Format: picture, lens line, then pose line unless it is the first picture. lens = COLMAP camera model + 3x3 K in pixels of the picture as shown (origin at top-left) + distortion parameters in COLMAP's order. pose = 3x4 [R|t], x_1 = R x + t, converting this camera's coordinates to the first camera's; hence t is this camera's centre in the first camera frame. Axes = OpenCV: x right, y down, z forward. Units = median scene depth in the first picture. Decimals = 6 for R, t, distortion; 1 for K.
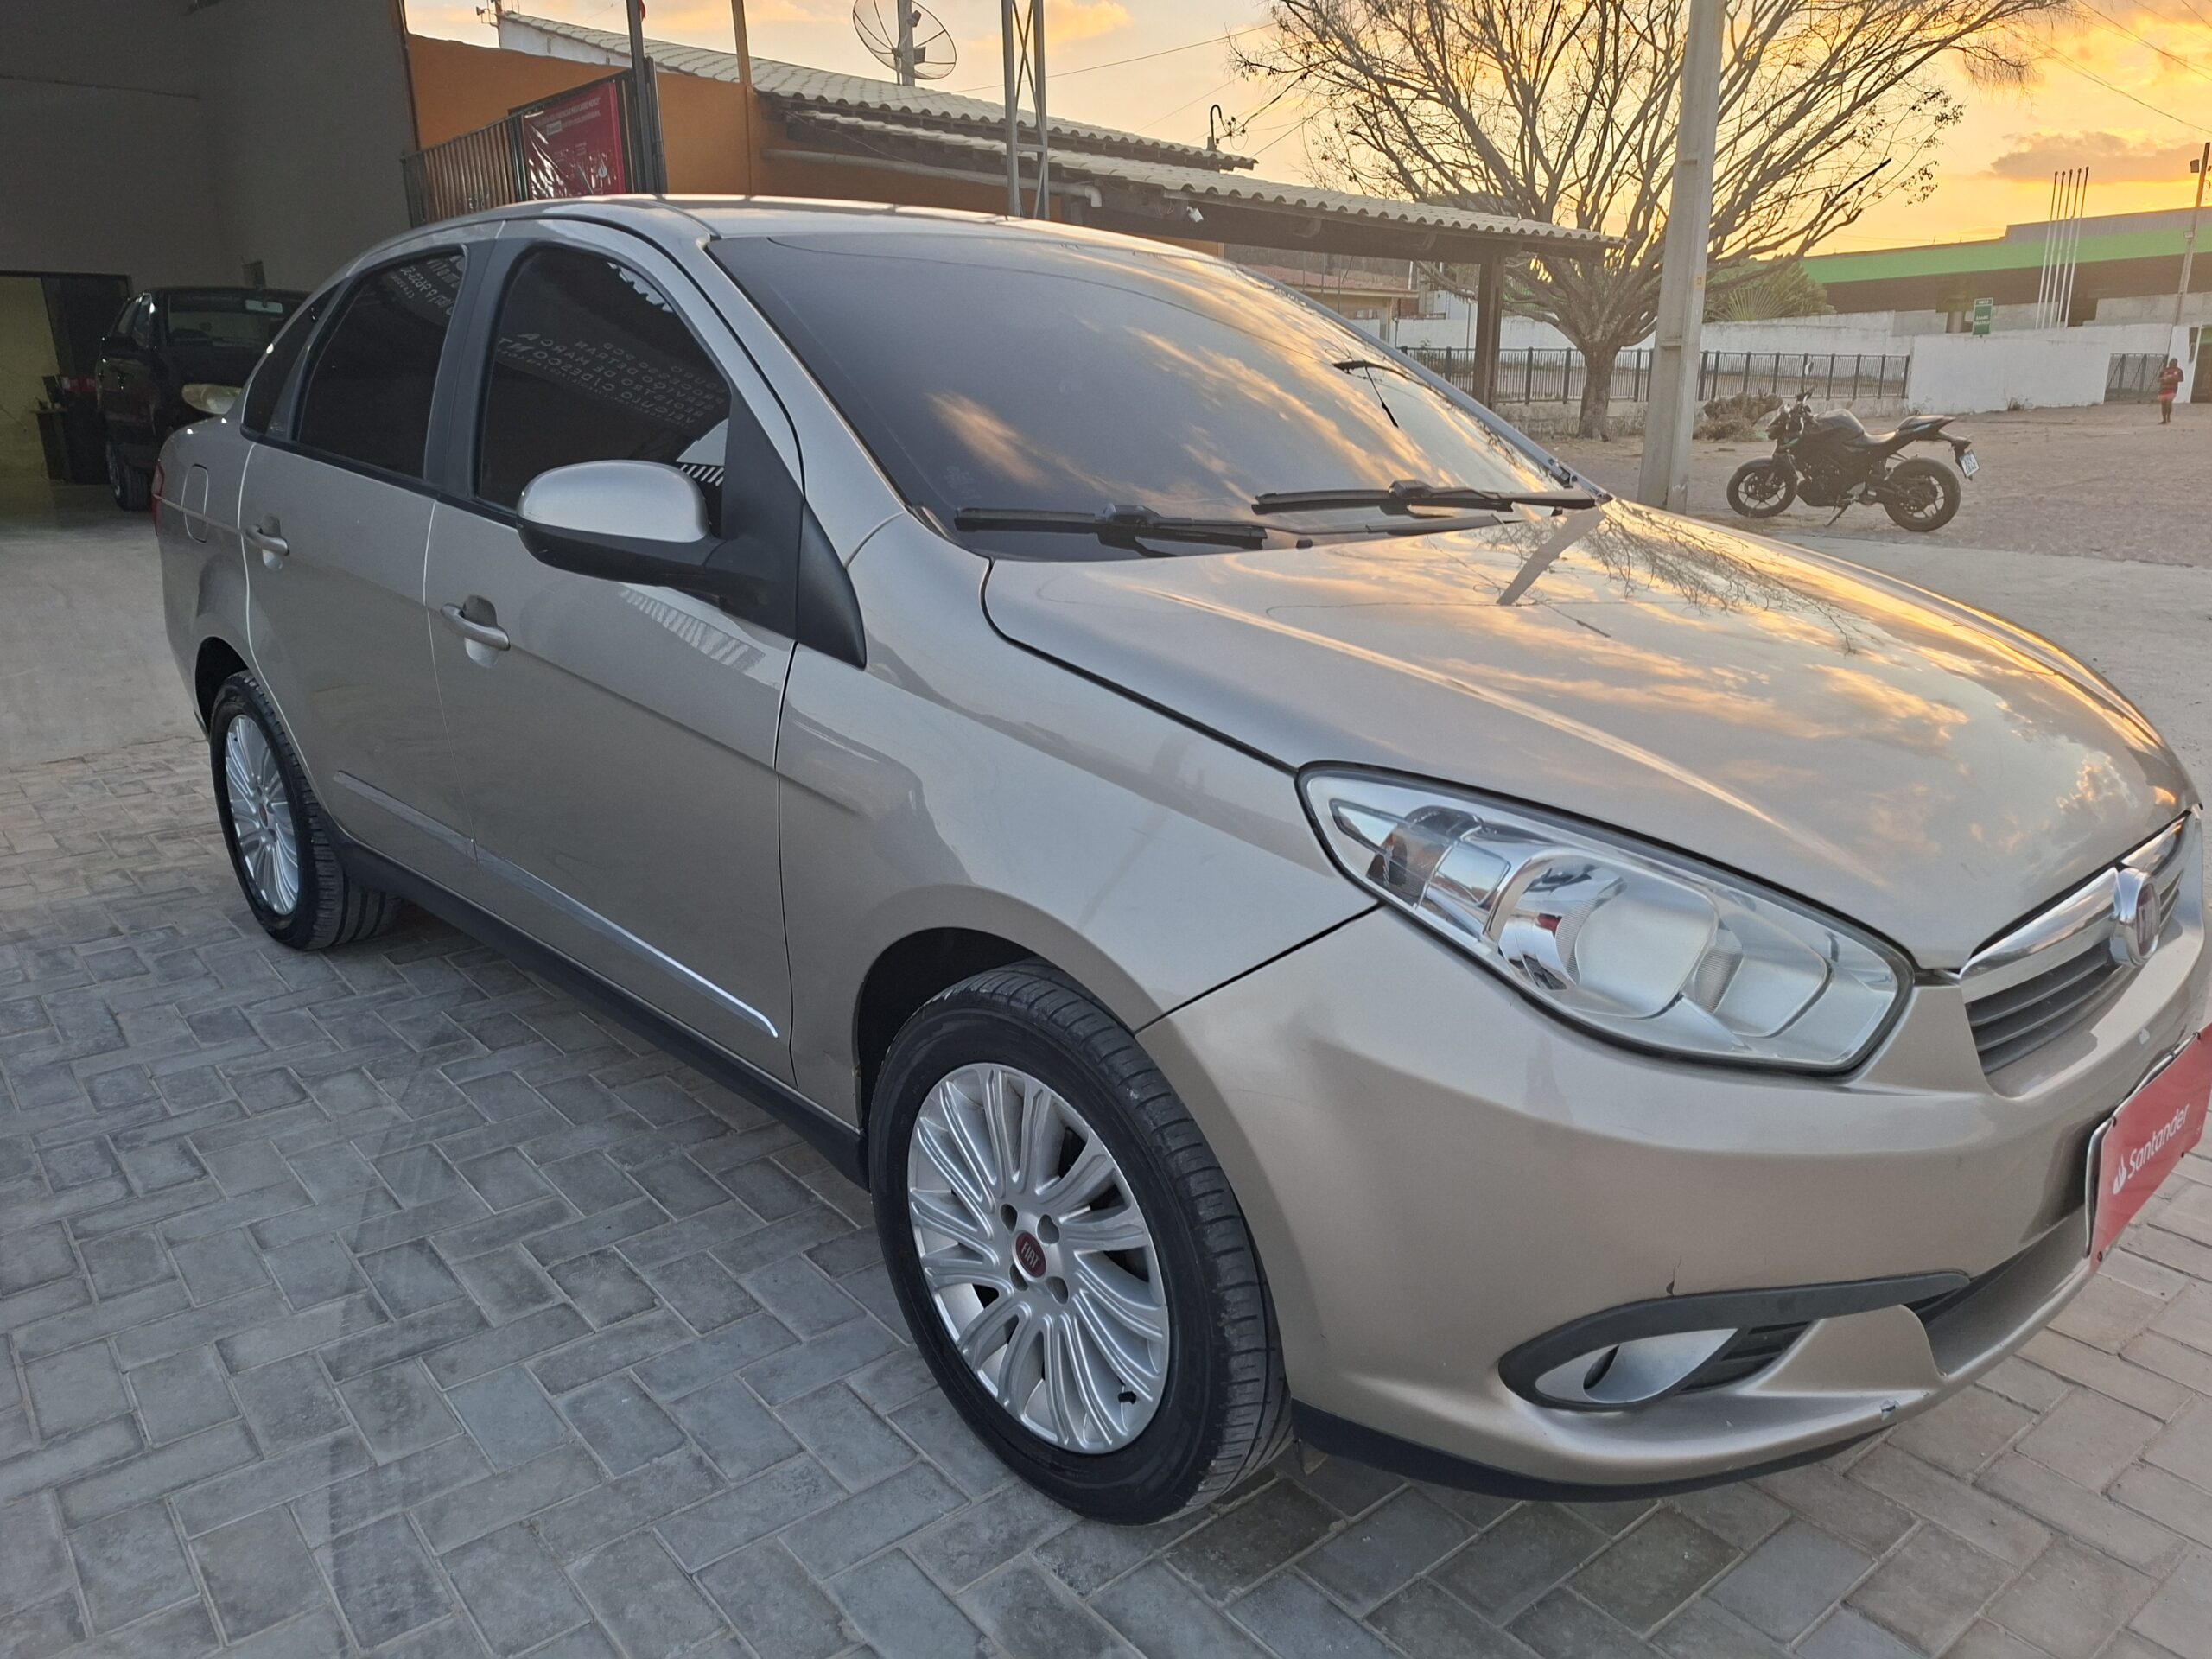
lens RADIAL K [[1591.5, 0, 1115.9], [0, 1591.5, 822.0], [0, 0, 1]] dist [0.081842, -0.086131]
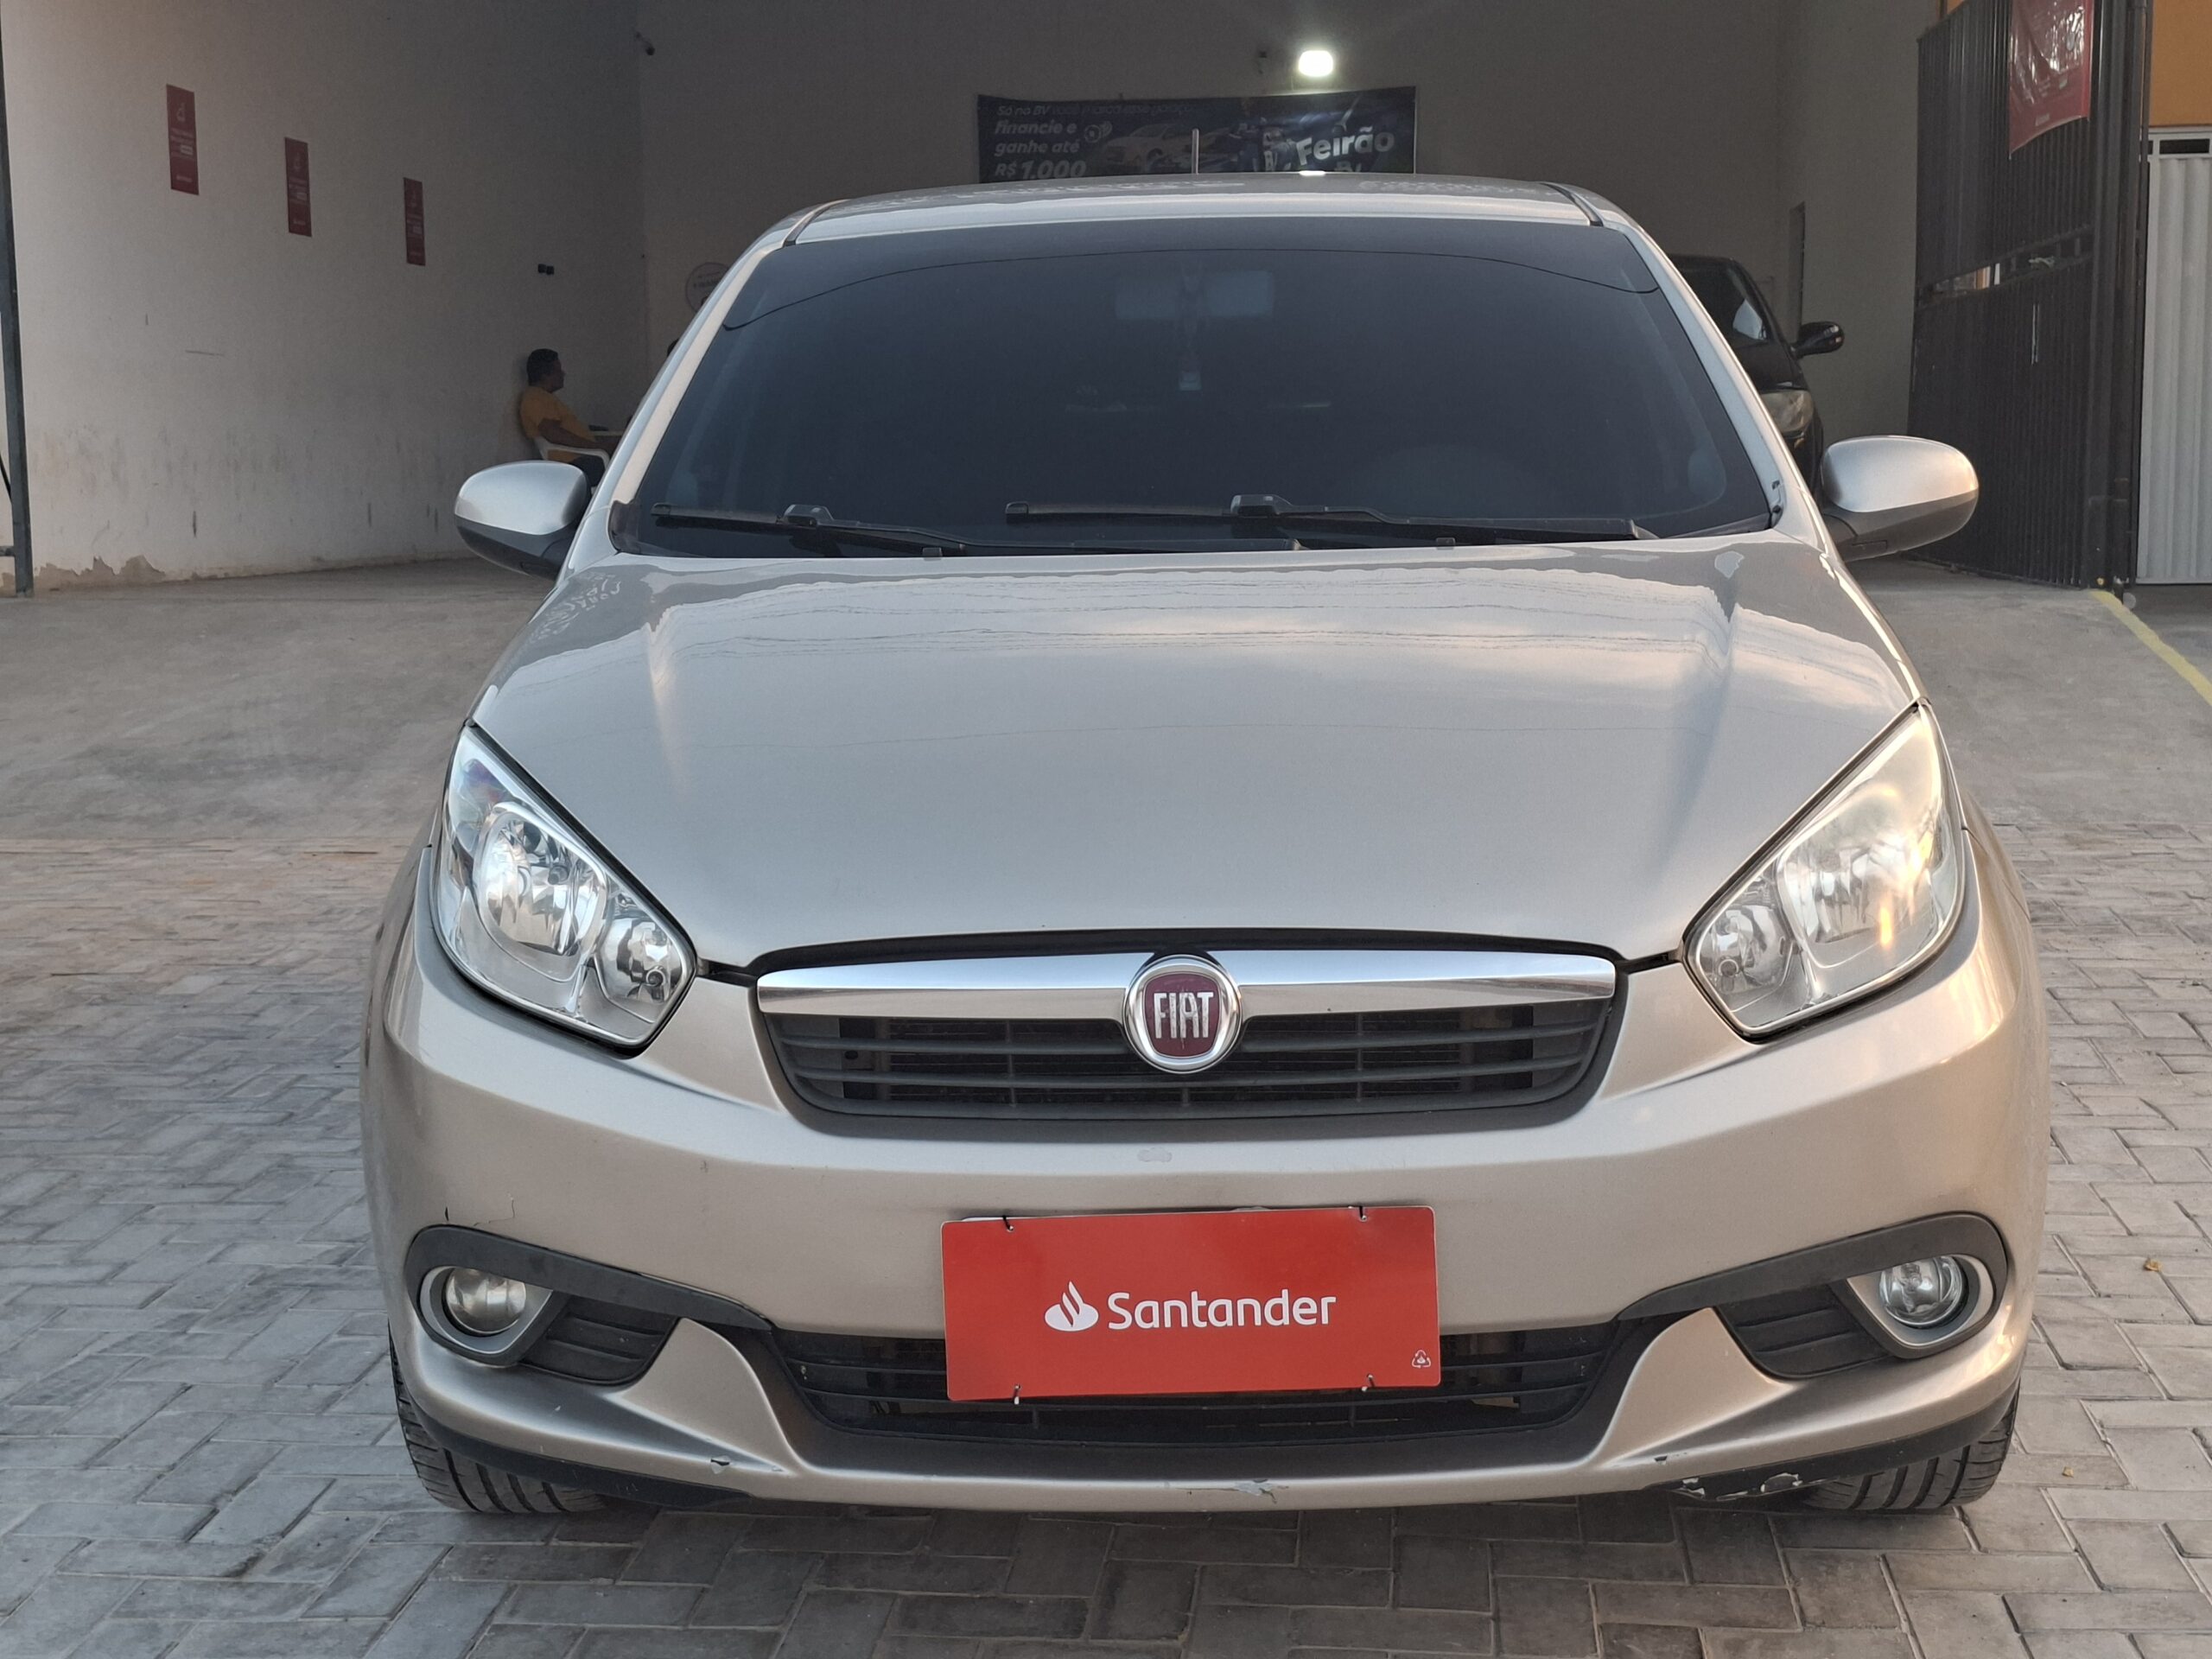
lens RADIAL K [[3061.3, 0, 1127.6], [0, 3061.3, 852.5], [0, 0, 1]] dist [0.170549, -0.339837]
pose [[0.699103, 0.100342, -0.707946, 0.211435], [-0.180852, 0.982725, -0.039306, 0.005703], [0.691771, 0.155512, 0.705172, -0.015223]]
